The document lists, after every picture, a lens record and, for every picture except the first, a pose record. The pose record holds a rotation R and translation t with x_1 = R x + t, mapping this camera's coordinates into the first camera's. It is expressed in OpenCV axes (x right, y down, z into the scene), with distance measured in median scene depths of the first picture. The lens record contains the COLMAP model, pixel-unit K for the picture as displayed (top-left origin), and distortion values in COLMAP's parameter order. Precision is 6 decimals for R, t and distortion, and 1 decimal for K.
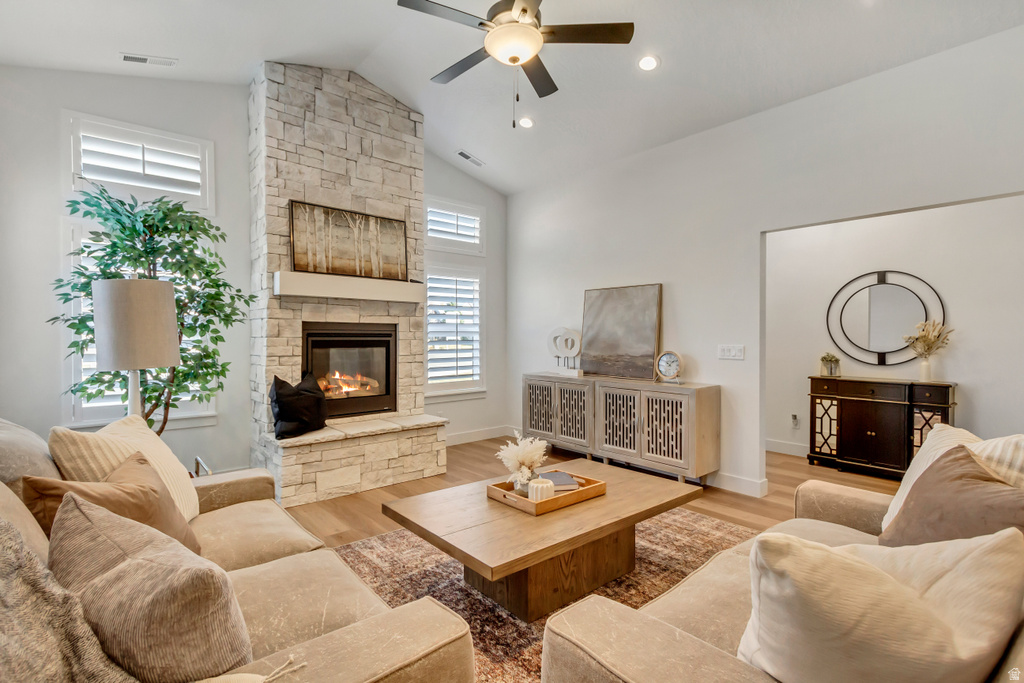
lens RADIAL K [[477.2, 0, 512.0], [0, 477.2, 341.5], [0, 0, 1]] dist [0.002963, 0.000124]
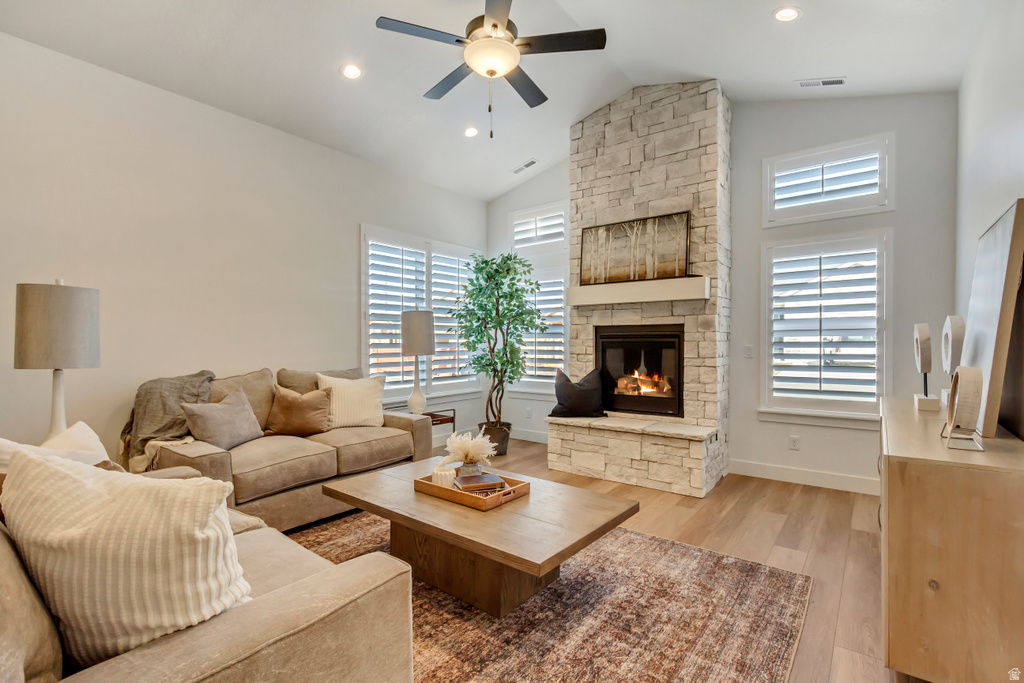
lens RADIAL K [[474.8, 0, 507.6], [0, 474.8, 345.9], [0, 0, 1]] dist [0.002240, 0.000239]
pose [[0.188050, 0.006926, -0.982135, 0.717769], [-0.004190, 0.999972, 0.006249, 0.001816], [0.982151, 0.002940, 0.188074, 0.581488]]
